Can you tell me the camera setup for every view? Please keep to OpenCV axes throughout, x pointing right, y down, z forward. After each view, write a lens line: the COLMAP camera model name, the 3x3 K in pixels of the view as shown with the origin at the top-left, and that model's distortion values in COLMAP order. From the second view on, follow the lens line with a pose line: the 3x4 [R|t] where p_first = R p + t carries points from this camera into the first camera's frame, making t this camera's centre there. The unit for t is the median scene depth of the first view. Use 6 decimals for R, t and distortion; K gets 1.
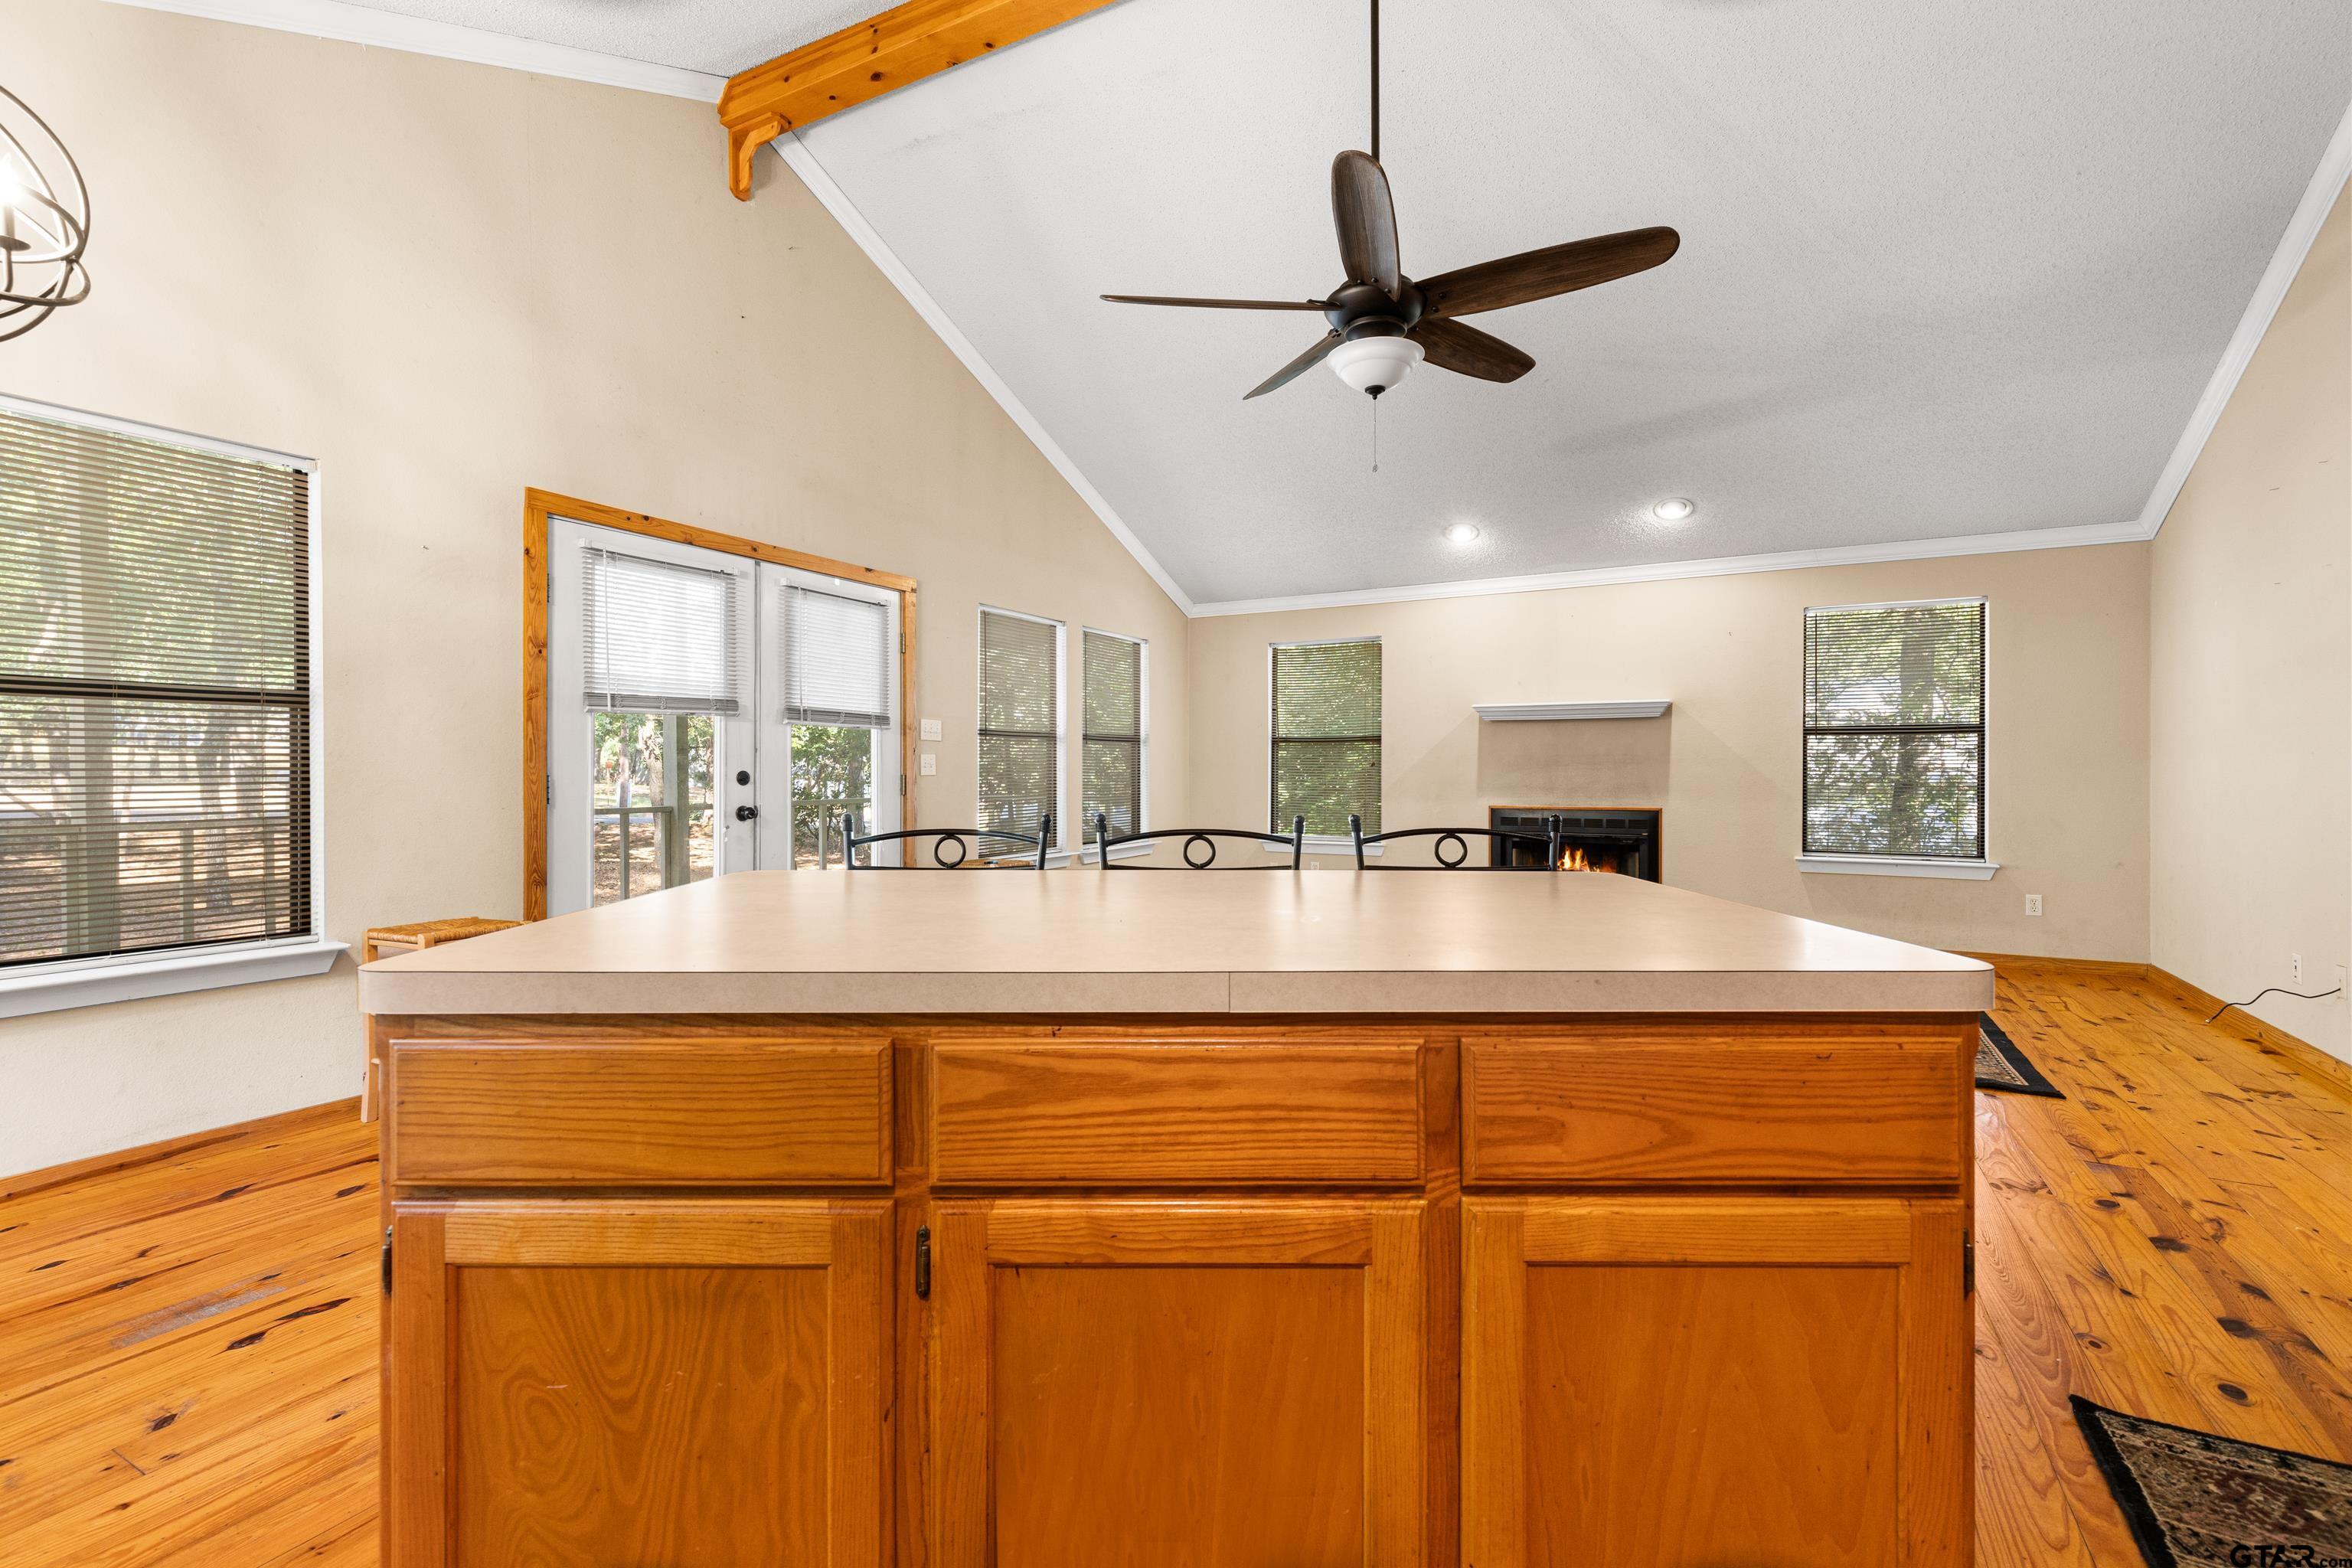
lens RADIAL K [[1055.3, 0, 1181.7], [0, 1055.3, 776.6], [0, 0, 1]] dist [0.005155, -0.000572]
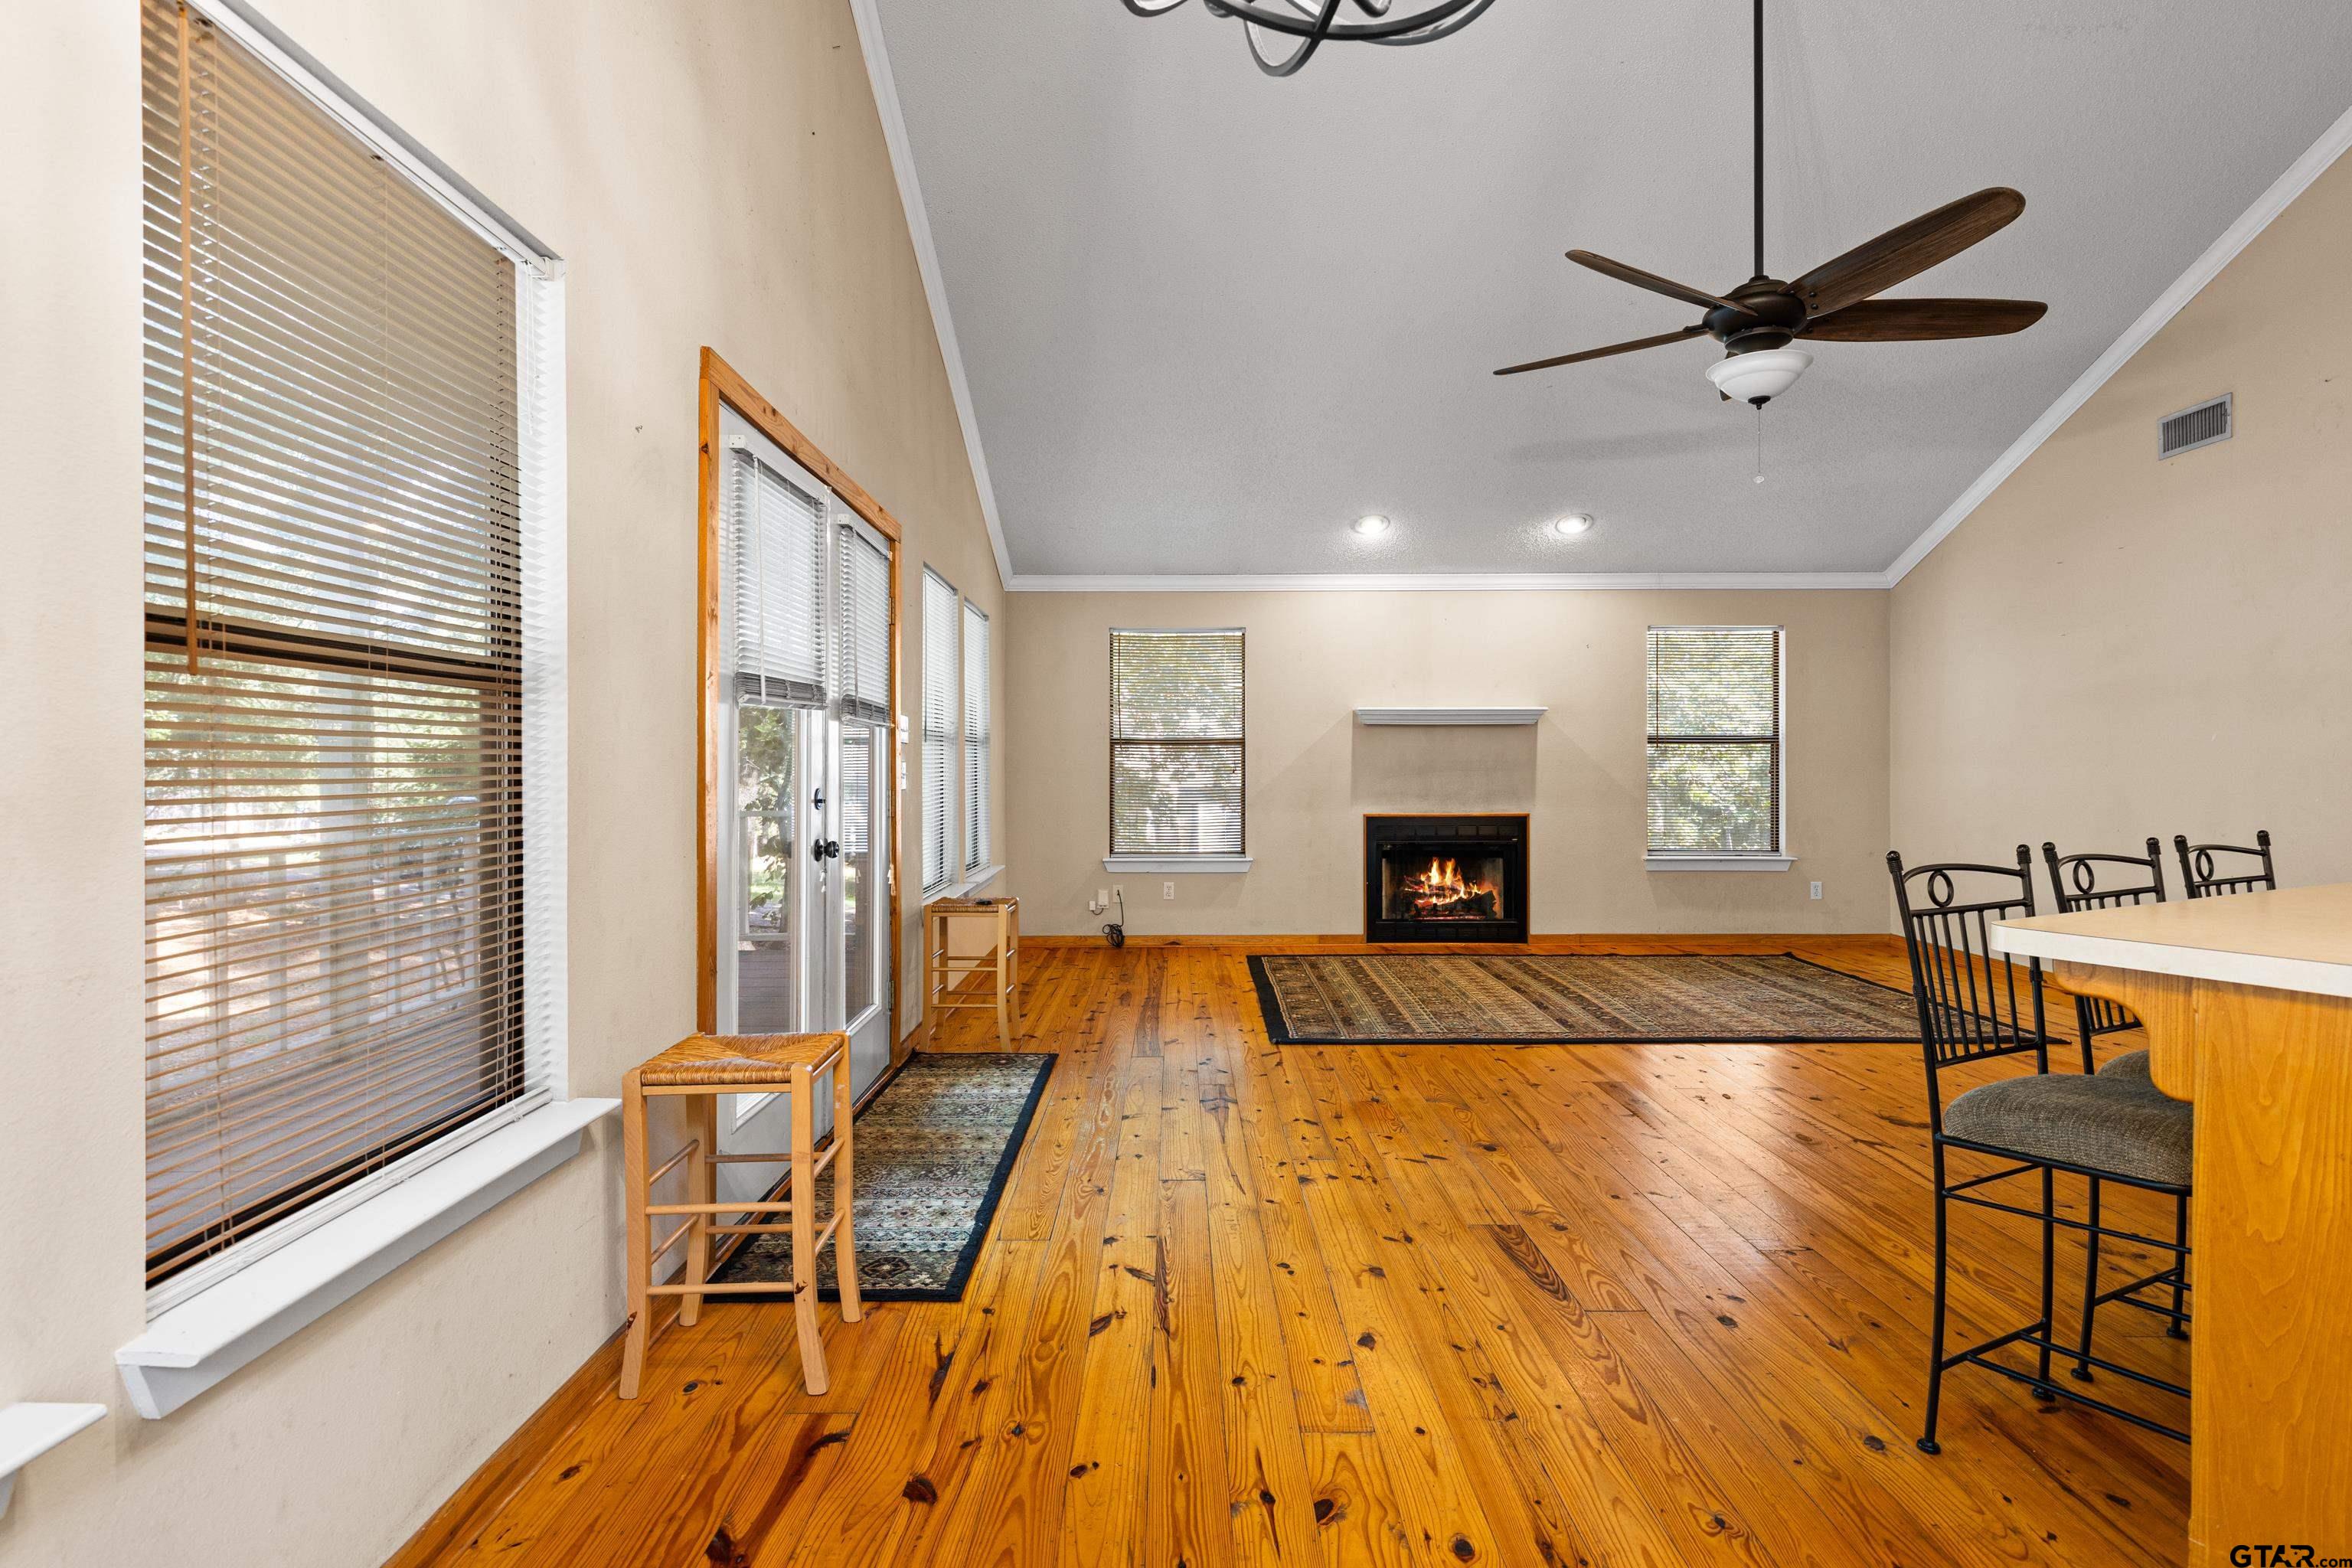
lens RADIAL K [[1225.3, 0, 1200.8], [0, 1225.3, 770.0], [0, 0, 1]] dist [0.002139, 0.000443]
pose [[0.876736, -0.001987, 0.480967, -0.901999], [0.004396, 0.999983, -0.003882, -0.020241], [-0.480951, 0.005517, 0.876730, 0.270704]]
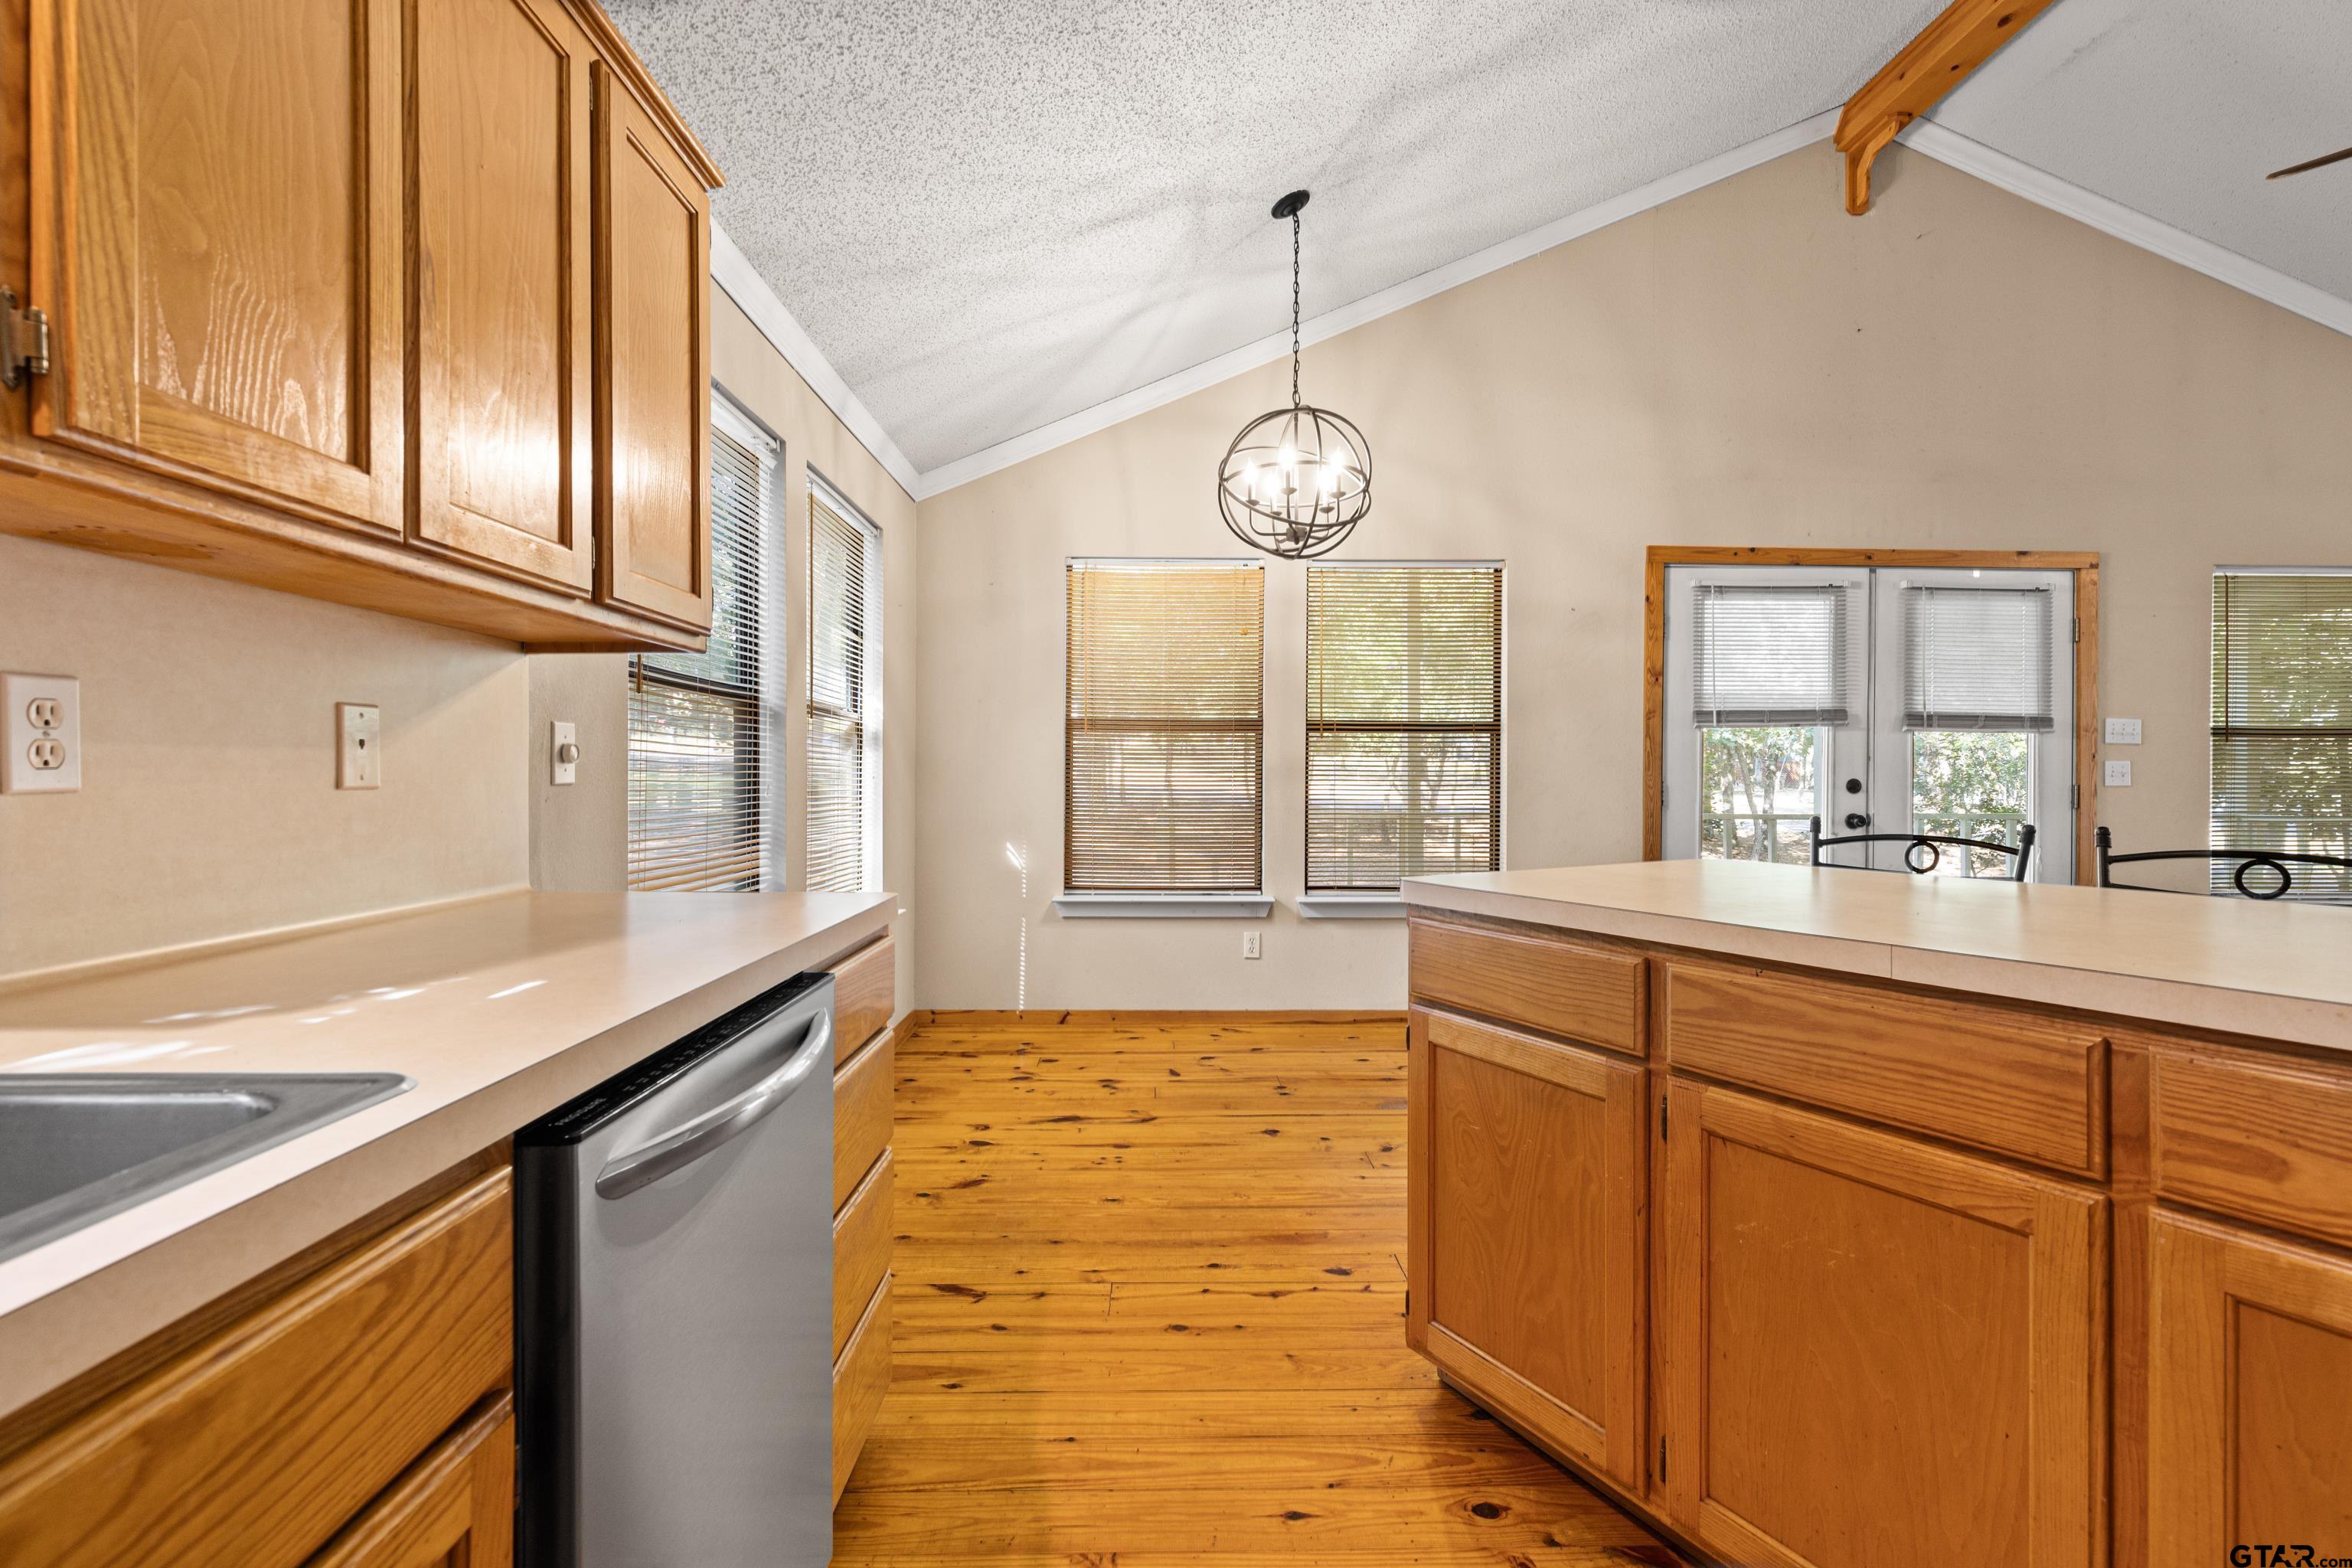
lens RADIAL K [[1055.3, 0, 1176.6], [0, 1055.3, 774.5], [0, 0, 1]] dist [0.005155, -0.000572]
pose [[0.493480, 0.001418, -0.869756, 0.223781], [-0.010180, 0.999940, -0.004145, 0.001695], [0.869697, 0.010900, 0.493465, -0.097178]]
